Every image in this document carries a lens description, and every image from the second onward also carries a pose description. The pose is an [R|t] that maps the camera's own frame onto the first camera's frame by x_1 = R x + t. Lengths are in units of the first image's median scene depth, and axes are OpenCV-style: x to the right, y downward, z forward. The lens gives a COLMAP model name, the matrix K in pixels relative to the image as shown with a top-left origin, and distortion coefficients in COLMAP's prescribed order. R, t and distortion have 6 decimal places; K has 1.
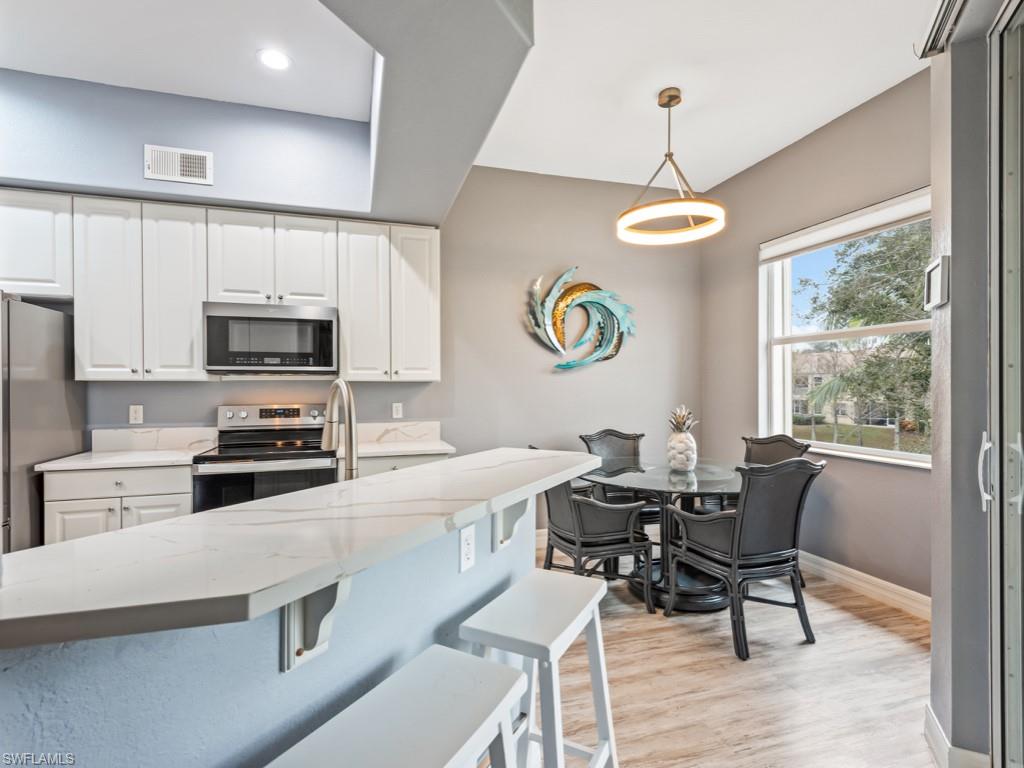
lens RADIAL K [[494.6, 0, 506.5], [0, 494.6, 390.4], [0, 0, 1]] dist [-0.002187, -0.000126]
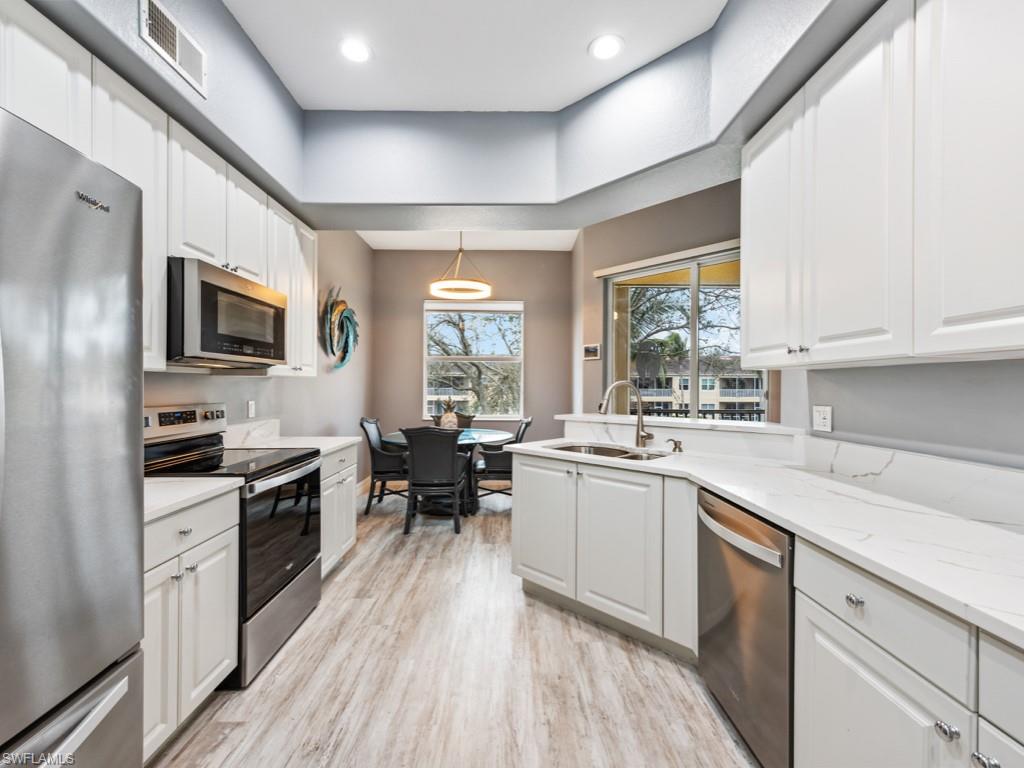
lens RADIAL K [[453.6, 0, 522.3], [0, 453.6, 386.7], [0, 0, 1]] dist [0.001594, 0.000266]
pose [[0.248389, 0.006653, 0.968637, -1.060236], [-0.004441, 0.999974, -0.005729, 0.002385], [-0.968650, -0.002879, 0.248412, 0.373467]]
